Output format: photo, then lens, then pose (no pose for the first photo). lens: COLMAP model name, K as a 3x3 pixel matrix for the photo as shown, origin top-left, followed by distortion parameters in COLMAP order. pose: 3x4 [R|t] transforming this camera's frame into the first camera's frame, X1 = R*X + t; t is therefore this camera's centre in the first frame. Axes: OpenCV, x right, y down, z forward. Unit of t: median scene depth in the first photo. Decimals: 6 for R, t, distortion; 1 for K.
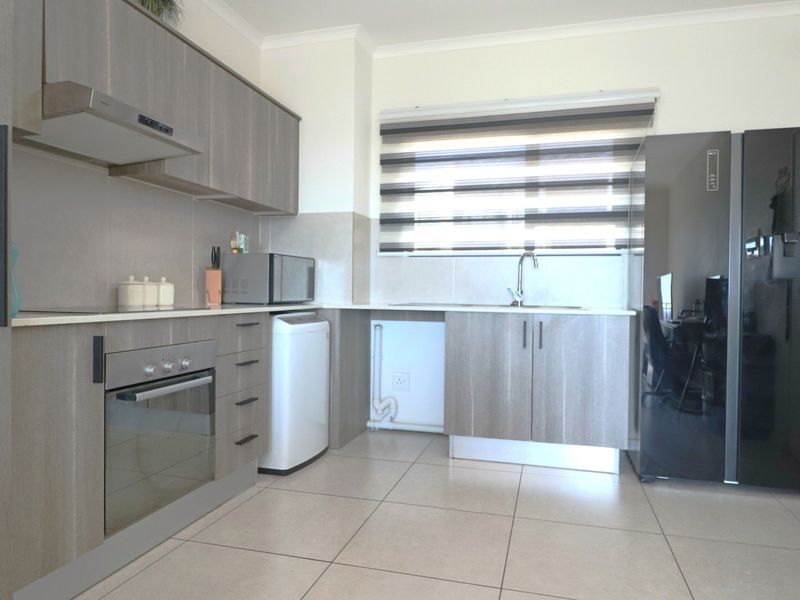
lens RADIAL K [[546.7, 0, 400.0], [0, 546.7, 300.0], [0, 0, 1]] dist [0.003790, -0.004412]
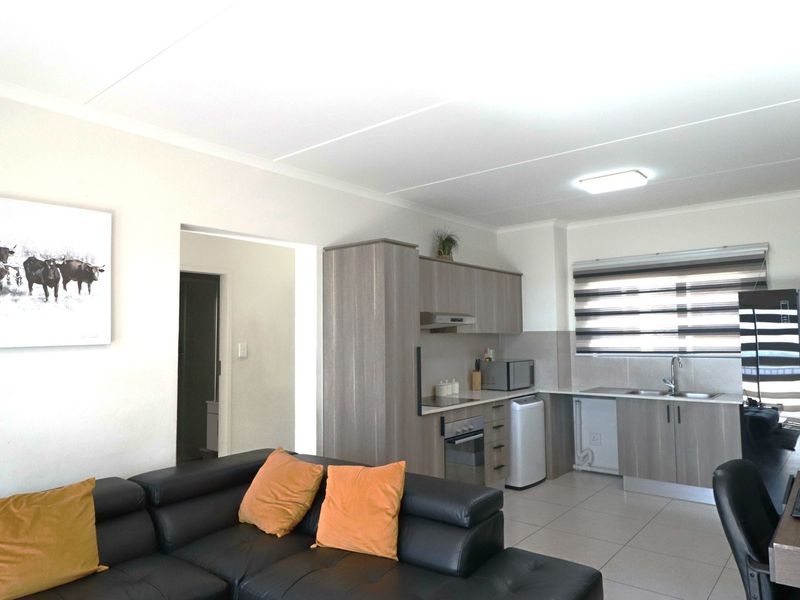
lens RADIAL K [[546.7, 0, 400.0], [0, 546.7, 300.0], [0, 0, 1]] dist [0.003790, -0.004412]
pose [[0.915447, -0.047094, -0.399674, 0.153407], [0.015153, 0.996459, -0.082706, -0.138026], [0.402154, 0.069656, 0.912918, -0.731115]]
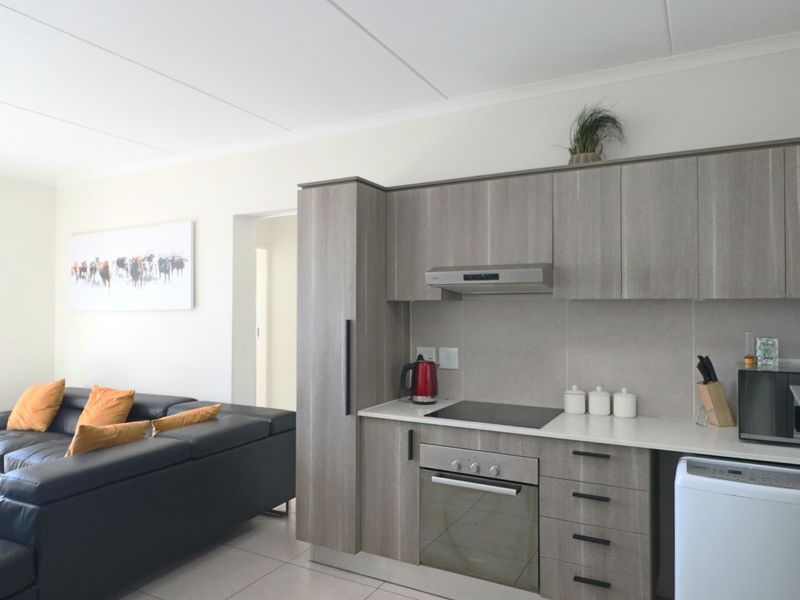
lens RADIAL K [[546.7, 0, 400.0], [0, 546.7, 300.0], [0, 0, 1]] dist [0.003790, -0.004412]
pose [[-0.224377, -0.022860, -0.974234, 0.538835], [-0.012658, 0.999709, -0.020543, -0.148941], [0.974420, 0.007722, -0.224601, 0.697698]]
